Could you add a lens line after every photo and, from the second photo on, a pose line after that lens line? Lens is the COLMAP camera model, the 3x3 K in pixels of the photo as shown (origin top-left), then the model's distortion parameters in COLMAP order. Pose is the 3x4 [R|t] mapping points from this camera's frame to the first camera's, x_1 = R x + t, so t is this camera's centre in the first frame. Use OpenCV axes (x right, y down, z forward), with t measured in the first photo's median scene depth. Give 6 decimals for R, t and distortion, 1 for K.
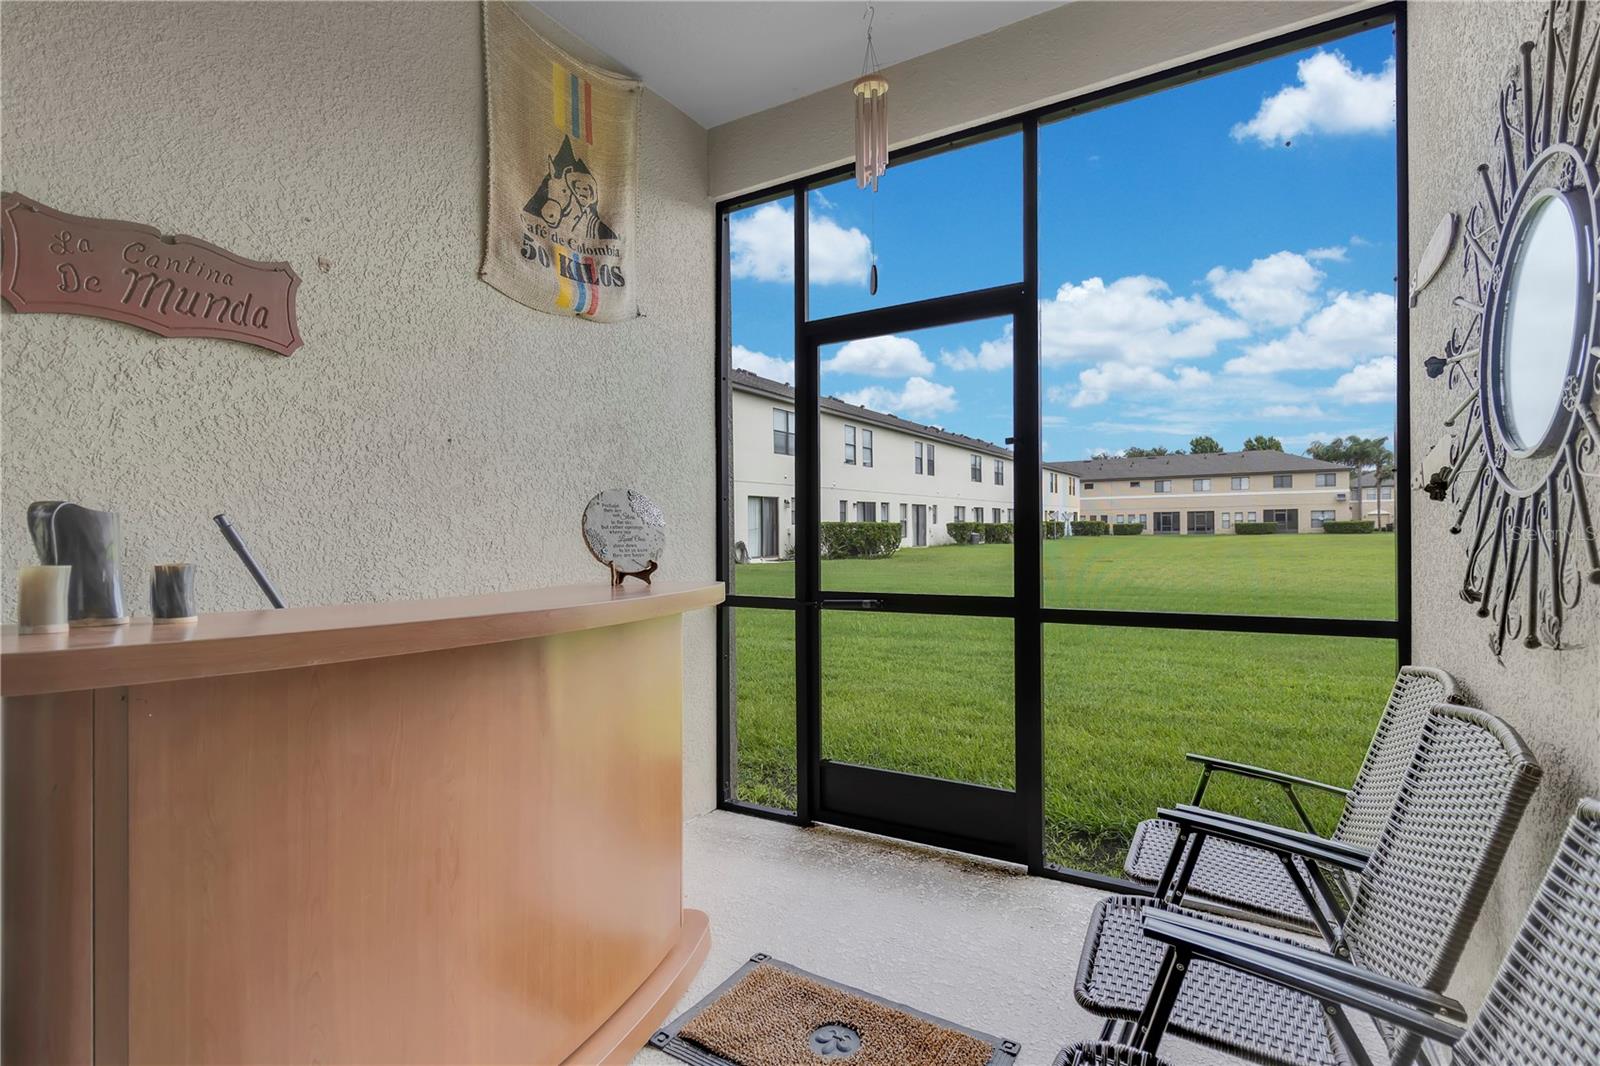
lens RADIAL K [[748.5, 0, 798.8], [0, 748.5, 532.0], [0, 0, 1]] dist [0.003878, 0.000423]
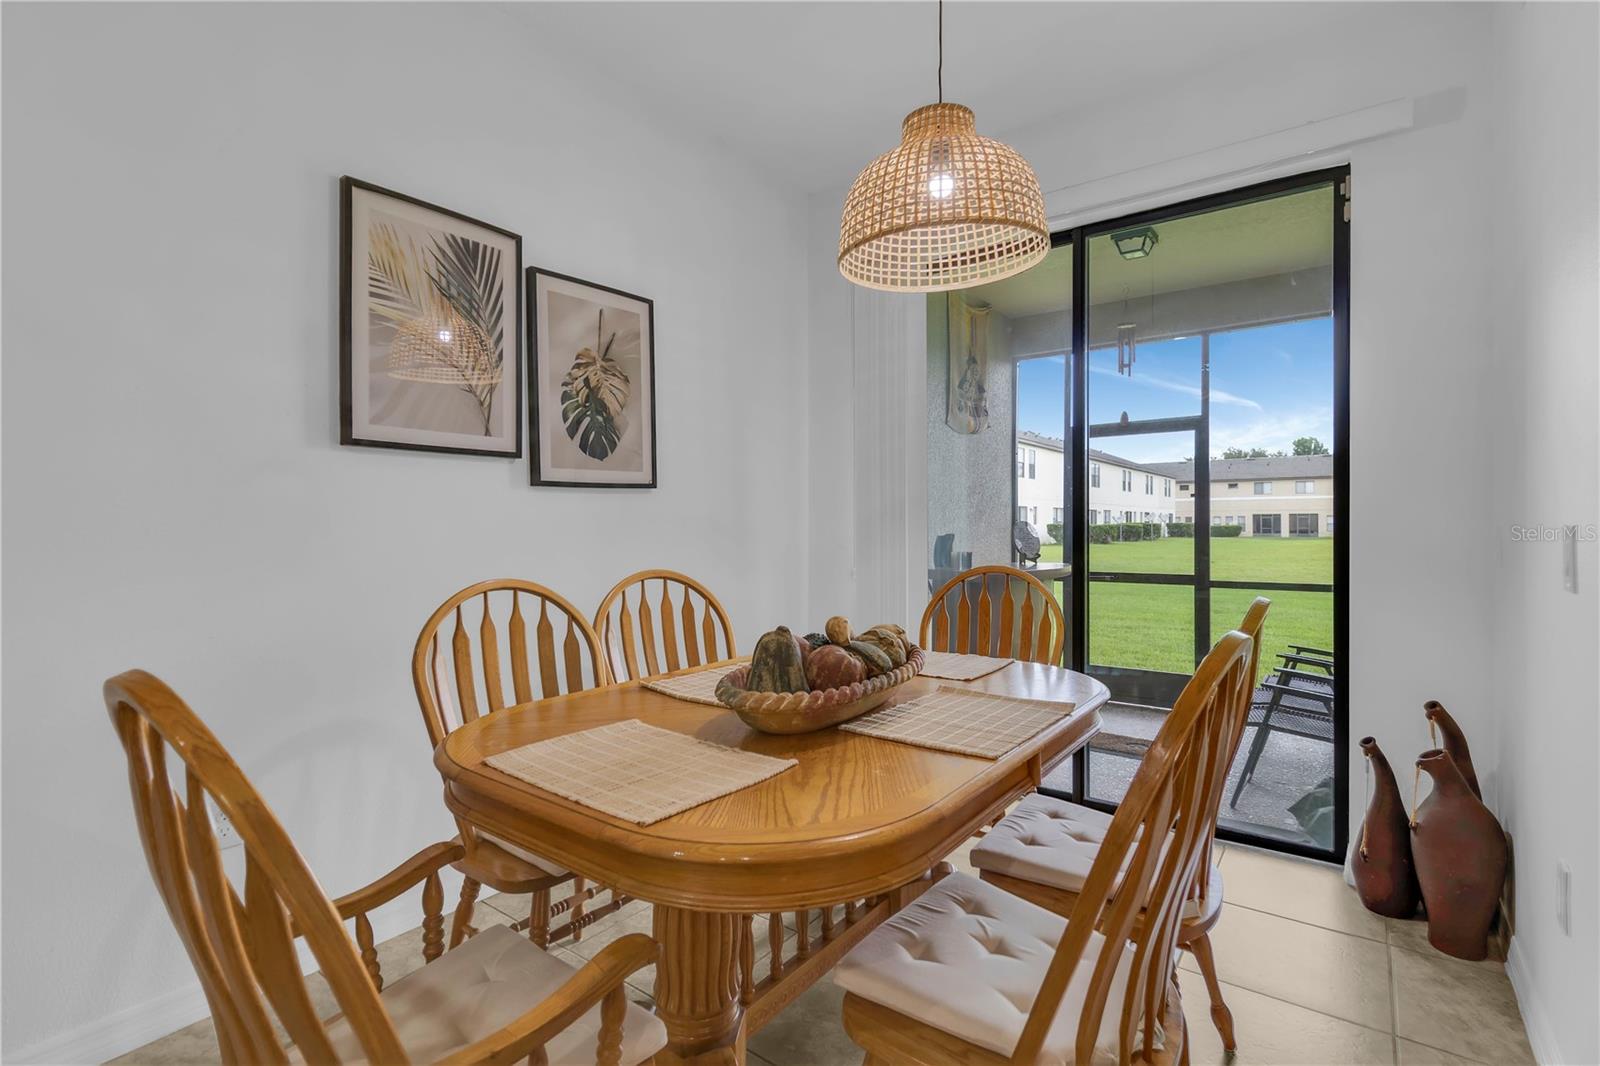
lens RADIAL K [[748.5, 0, 805.9], [0, 748.5, 521.4], [0, 0, 1]] dist [0.003878, 0.000423]
pose [[0.995512, 0.008670, -0.094235, -0.022055], [-0.009731, 0.999894, -0.010808, -0.000876], [0.094131, 0.011676, 0.995491, -0.042684]]
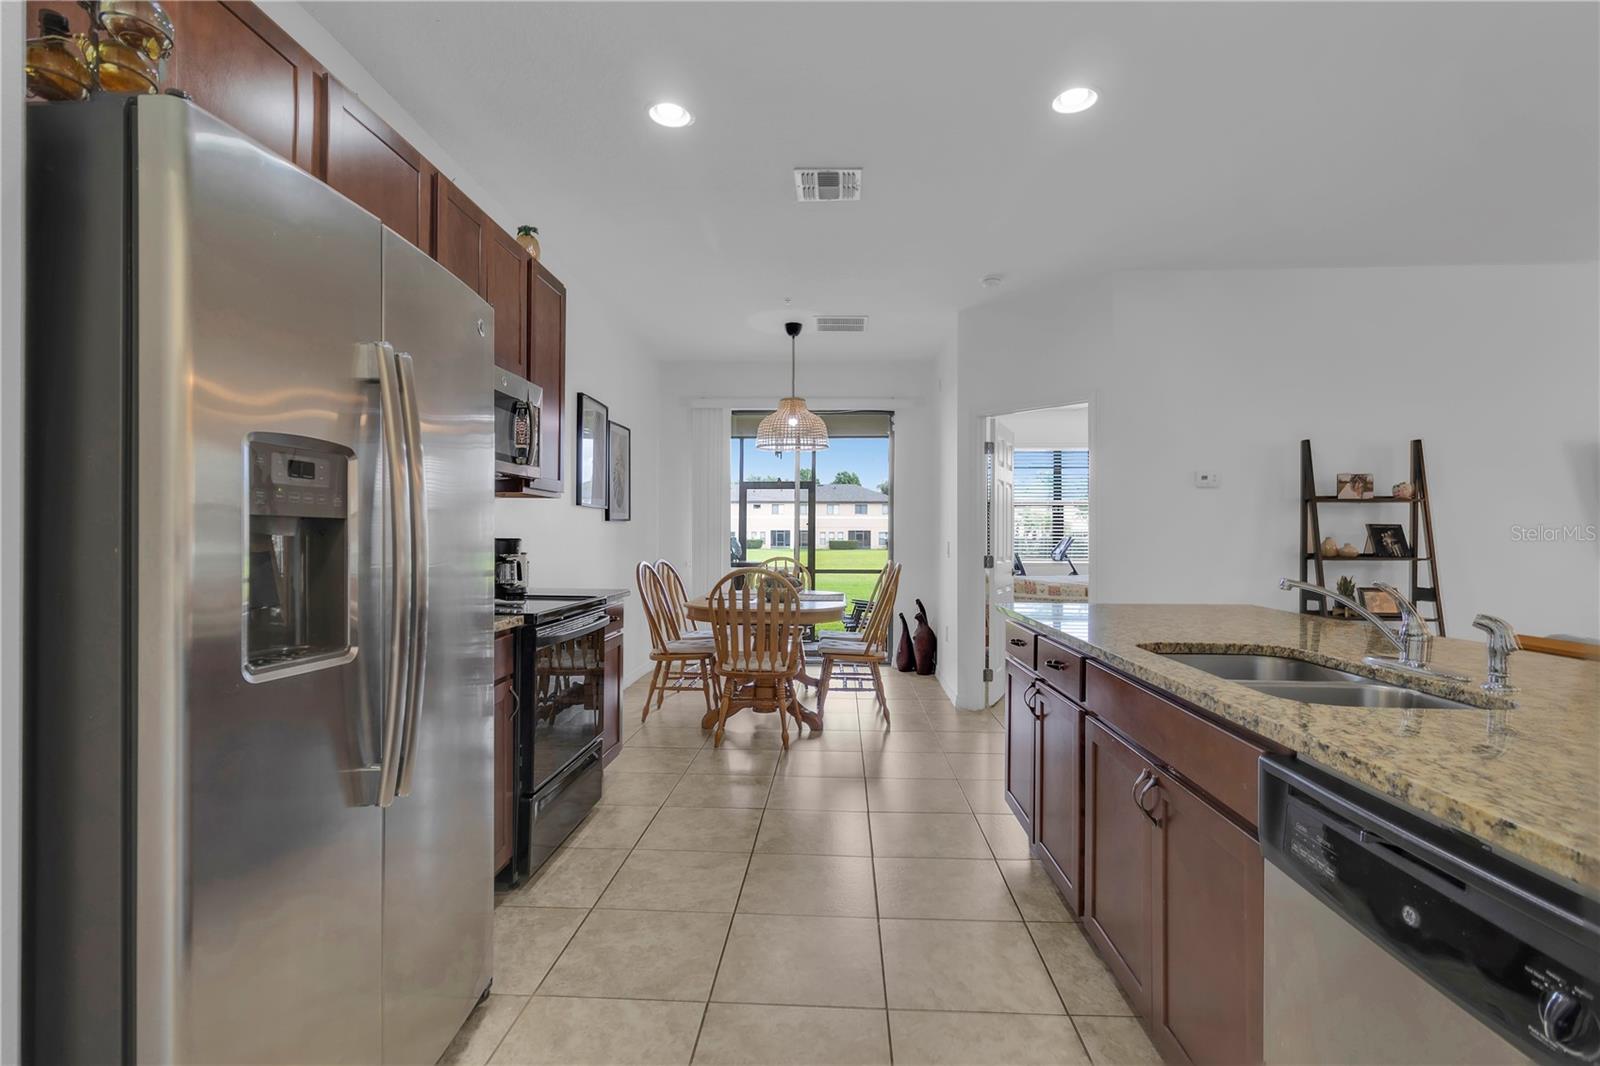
lens RADIAL K [[748.5, 0, 804.4], [0, 748.5, 534.8], [0, 0, 1]] dist [0.003878, 0.000423]
pose [[0.875435, 0.020586, 0.482897, -0.126059], [-0.014519, 0.999762, -0.016299, 0.000214], [-0.483118, 0.007258, 0.875525, -0.167820]]
